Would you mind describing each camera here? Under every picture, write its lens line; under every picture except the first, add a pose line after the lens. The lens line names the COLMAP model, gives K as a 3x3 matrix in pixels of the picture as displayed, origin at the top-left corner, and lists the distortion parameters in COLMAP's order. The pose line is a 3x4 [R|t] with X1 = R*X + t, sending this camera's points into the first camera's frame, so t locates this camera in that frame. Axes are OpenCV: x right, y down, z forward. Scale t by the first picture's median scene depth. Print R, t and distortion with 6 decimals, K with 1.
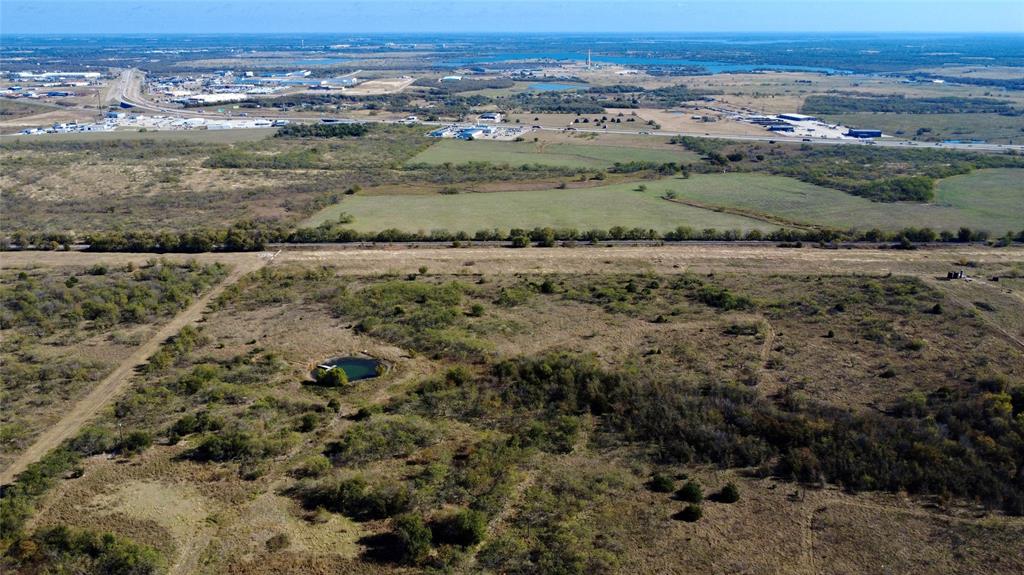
lens RADIAL K [[767.3, 0, 509.9], [0, 767.3, 287.5], [0, 0, 1]] dist [0.003854, -0.001212]
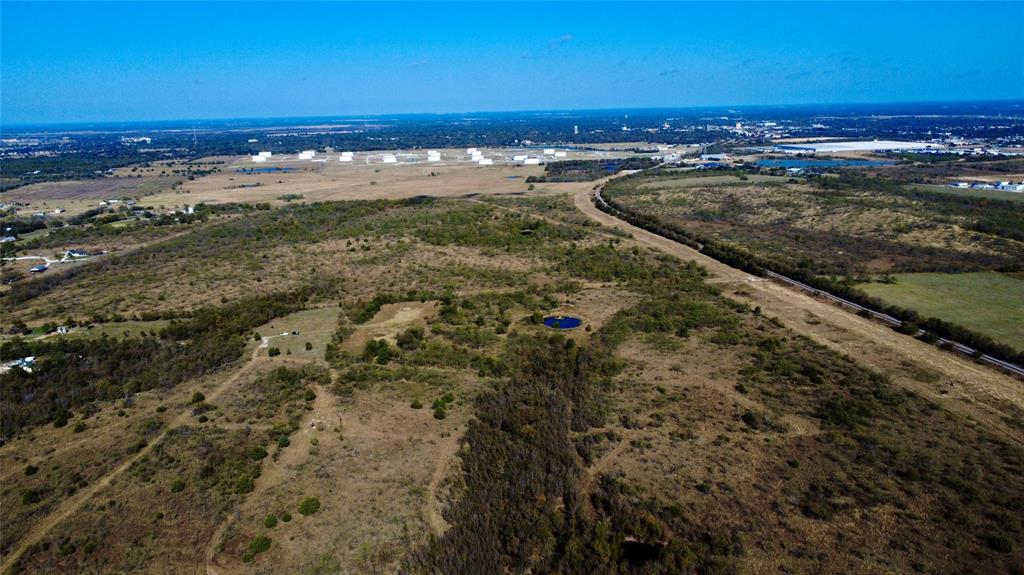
lens RADIAL K [[767.3, 0, 509.9], [0, 767.3, 287.5], [0, 0, 1]] dist [0.003854, -0.001212]
pose [[0.180974, 0.223047, -0.957861, 0.822805], [-0.291973, 0.942219, 0.164240, -0.121257], [0.939149, 0.249946, 0.235641, 0.347867]]
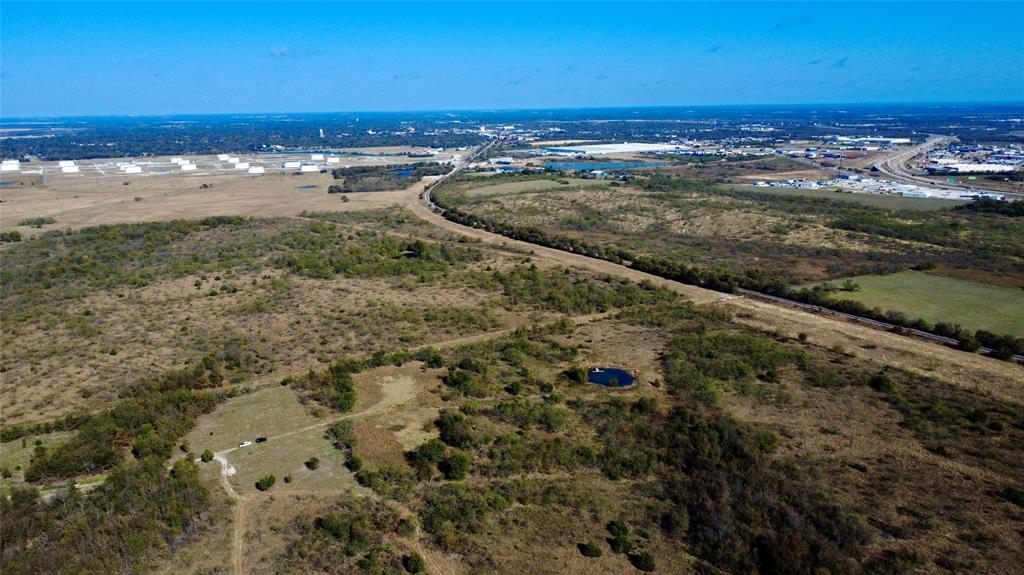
lens RADIAL K [[767.3, 0, 509.9], [0, 767.3, 287.5], [0, 0, 1]] dist [0.003854, -0.001212]
pose [[0.518234, 0.192494, -0.833295, 0.463870], [-0.260021, 0.963680, 0.060904, -0.042176], [0.814753, 0.185111, 0.549464, 0.121995]]
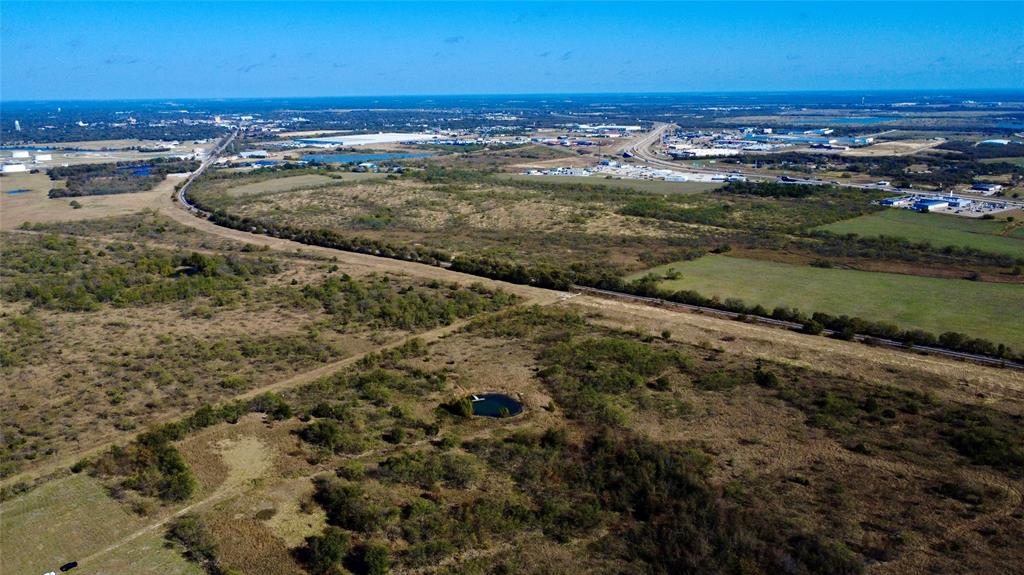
lens RADIAL K [[767.3, 0, 509.9], [0, 767.3, 287.5], [0, 0, 1]] dist [0.003854, -0.001212]
pose [[0.768956, 0.153362, -0.620635, 0.296223], [-0.196071, 0.980590, -0.000620, -0.038107], [0.608493, 0.122165, 0.784100, 0.110869]]
